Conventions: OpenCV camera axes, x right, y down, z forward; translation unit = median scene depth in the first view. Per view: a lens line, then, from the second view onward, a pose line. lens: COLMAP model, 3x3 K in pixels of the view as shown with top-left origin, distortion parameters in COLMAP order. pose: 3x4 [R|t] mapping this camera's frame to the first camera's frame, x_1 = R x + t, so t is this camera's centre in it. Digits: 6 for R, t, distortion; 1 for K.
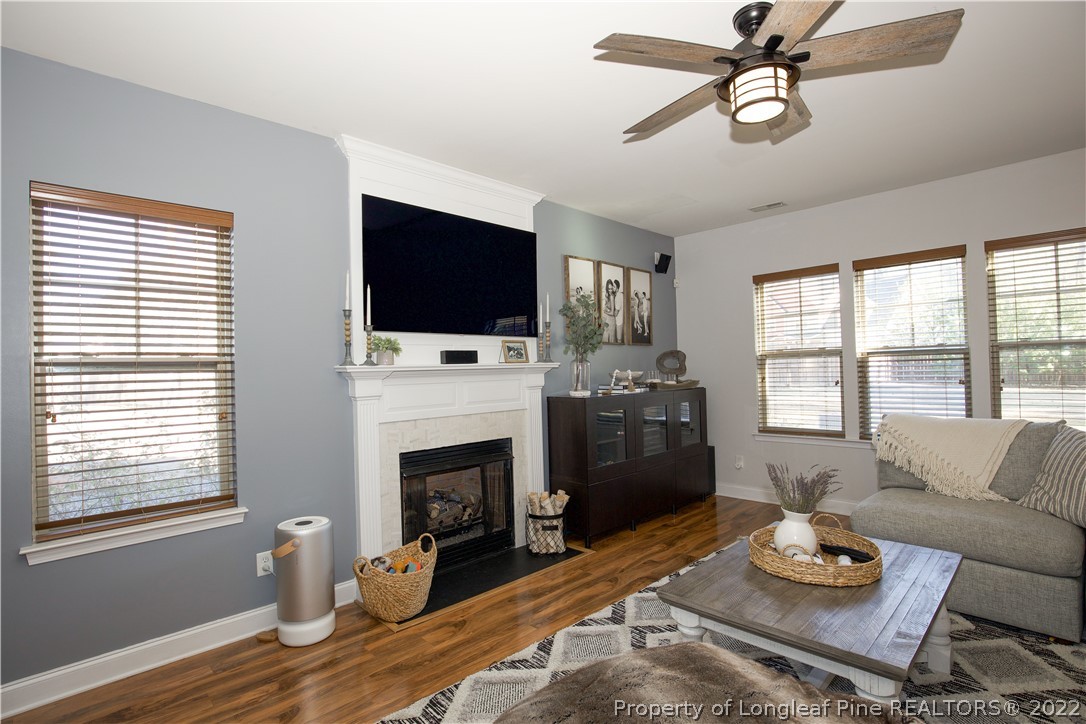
lens RADIAL K [[529.4, 0, 541.0], [0, 529.4, 366.4], [0, 0, 1]] dist [-0.013791, 0.000222]
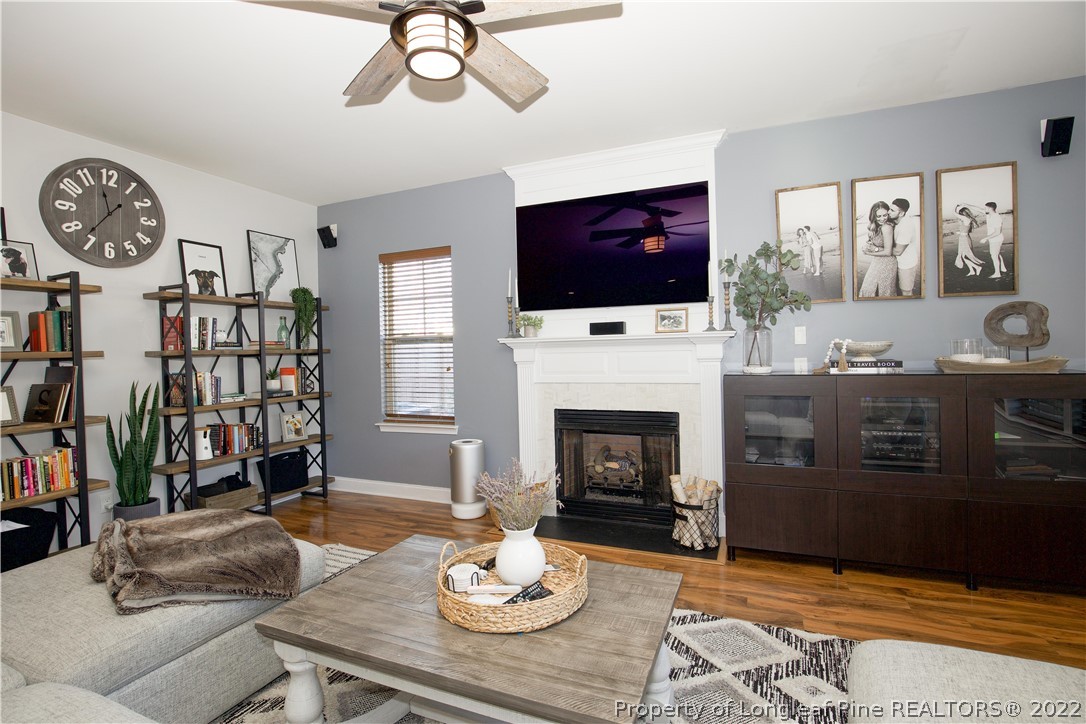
lens RADIAL K [[529.4, 0, 537.1], [0, 529.4, 357.0], [0, 0, 1]] dist [-0.013791, 0.000222]
pose [[0.373535, 0.033754, -0.927002, 0.717341], [0.019172, 0.998843, 0.044095, -0.009229], [0.927418, -0.034243, 0.372456, 0.429977]]
